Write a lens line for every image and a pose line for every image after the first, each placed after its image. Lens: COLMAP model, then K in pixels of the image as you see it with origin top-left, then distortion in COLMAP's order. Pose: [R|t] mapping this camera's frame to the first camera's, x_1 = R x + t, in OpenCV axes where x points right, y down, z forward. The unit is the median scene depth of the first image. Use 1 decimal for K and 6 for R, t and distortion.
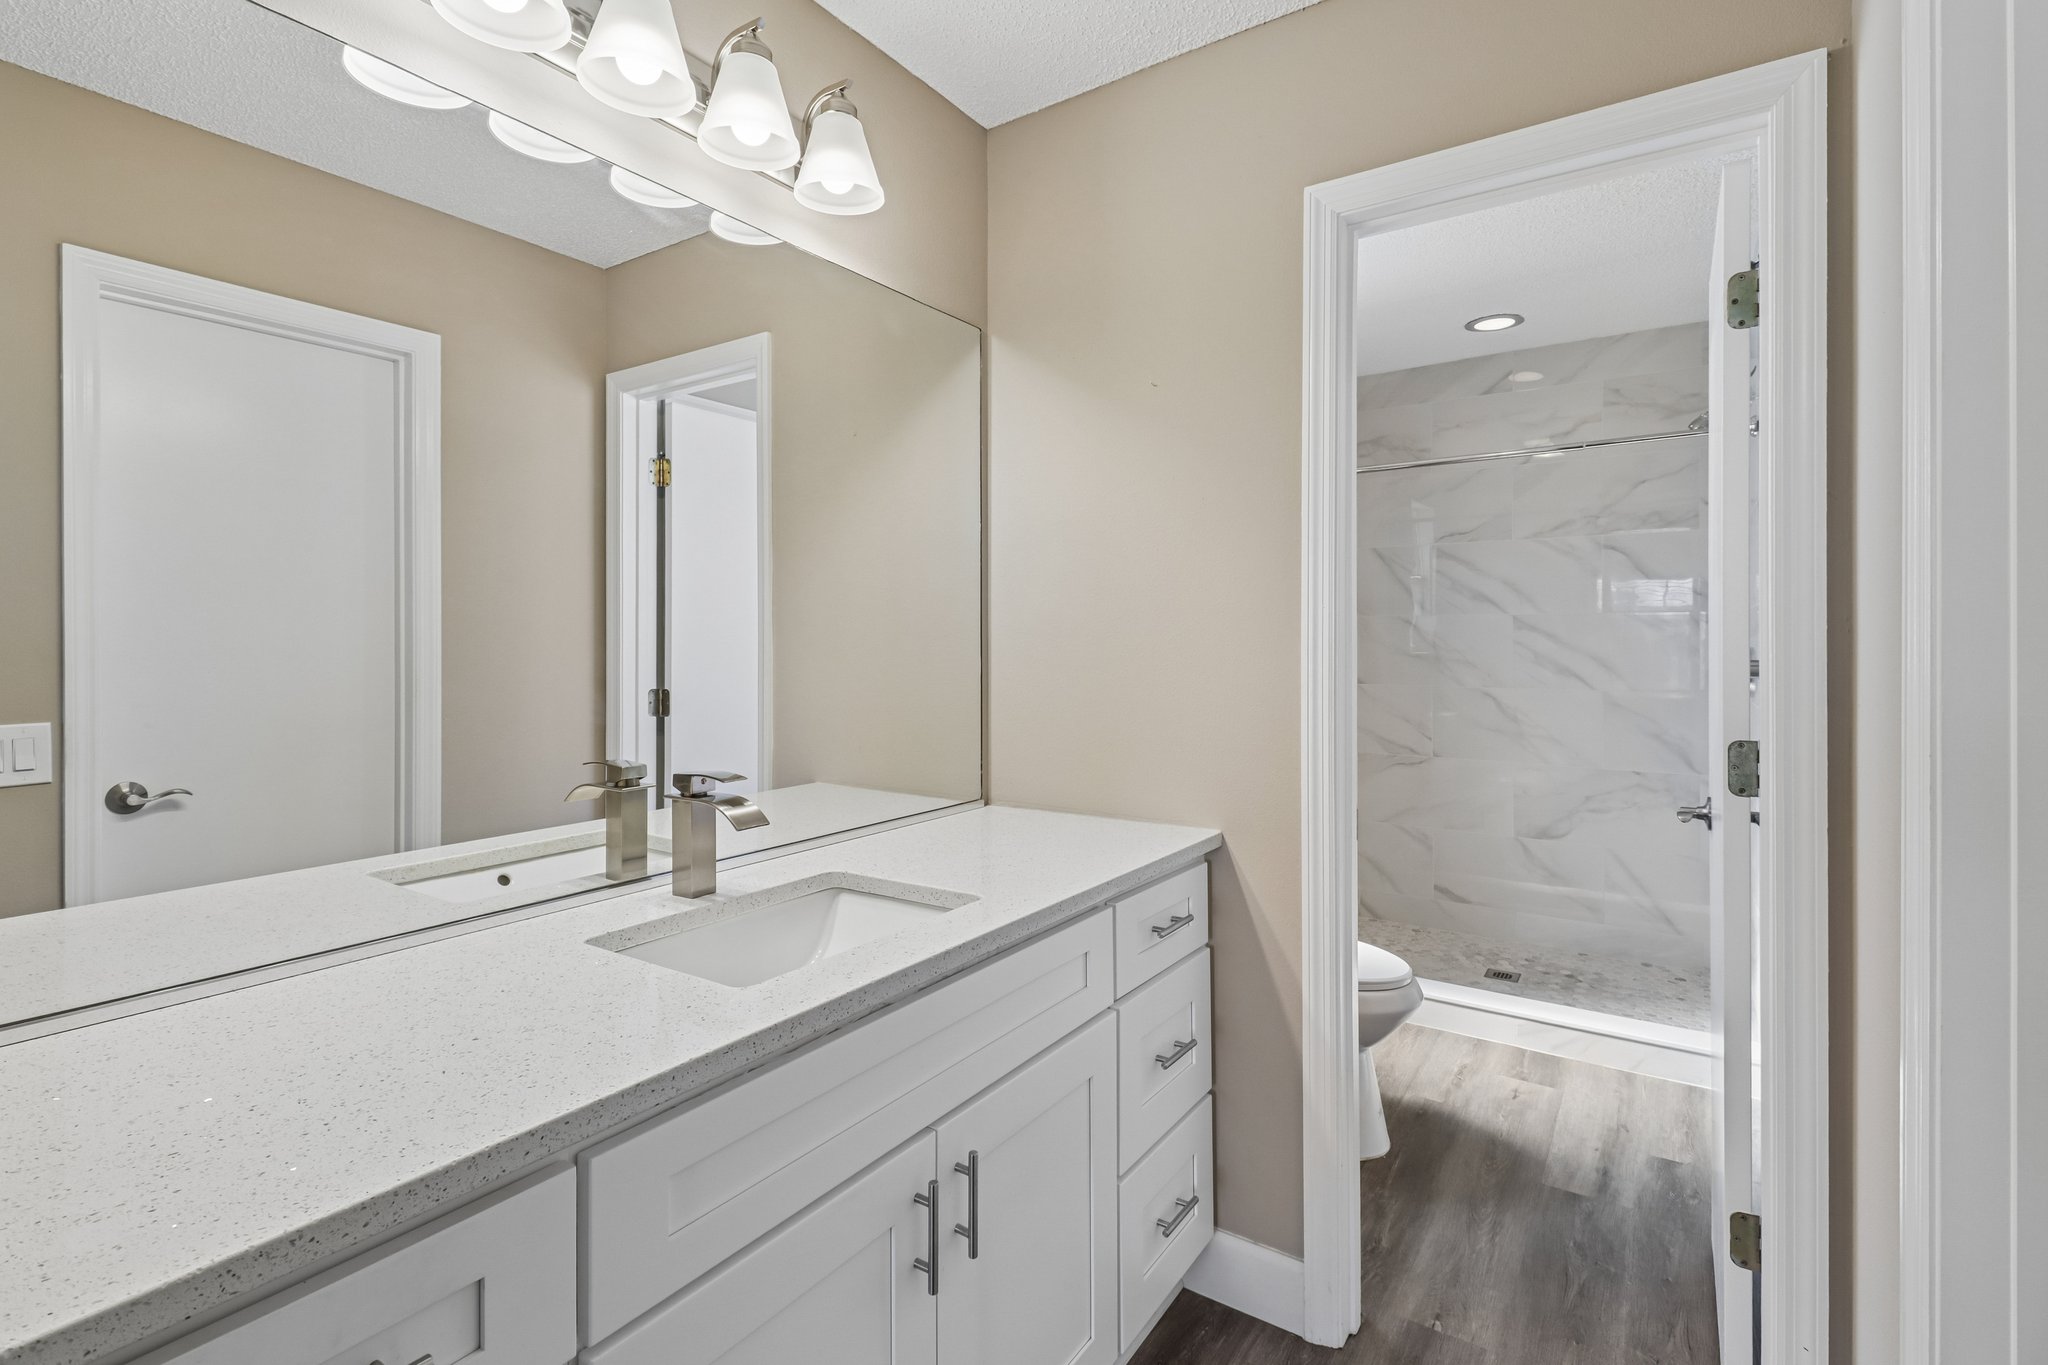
lens RADIAL K [[963.0, 0, 1004.7], [0, 963.0, 644.5], [0, 0, 1]] dist [0.000240, -0.000045]
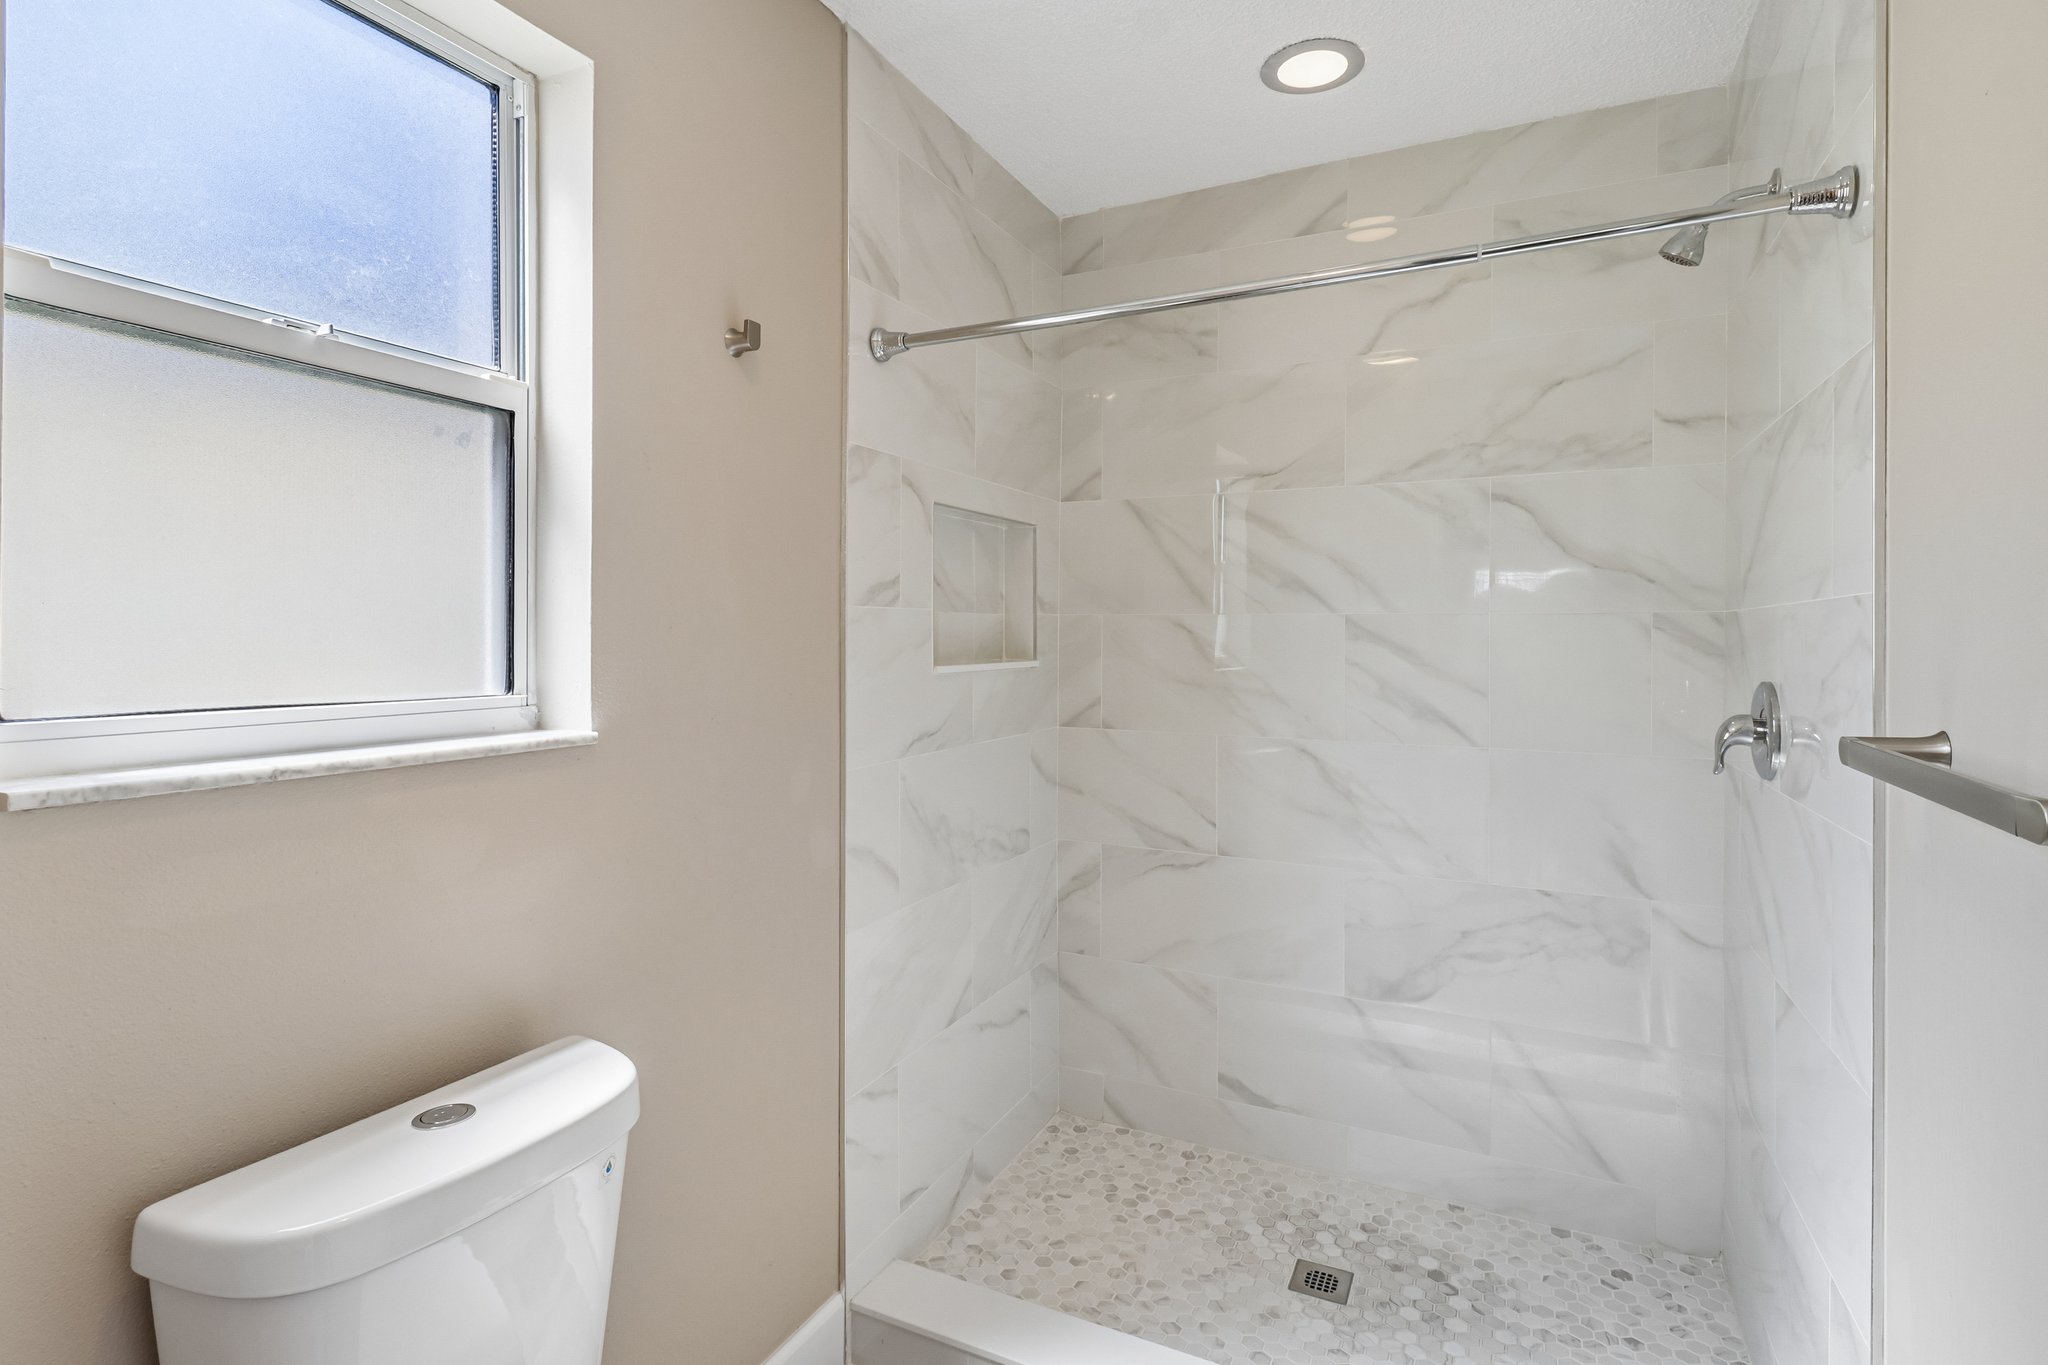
lens RADIAL K [[961.5, 0, 1031.9], [0, 961.5, 640.3], [0, 0, 1]] dist [0.001268, -0.000769]
pose [[0.988393, 0.002234, 0.151900, 0.261234], [-0.002941, 0.999986, 0.004433, -0.018099], [-0.151888, -0.004828, 0.988386, 0.470376]]
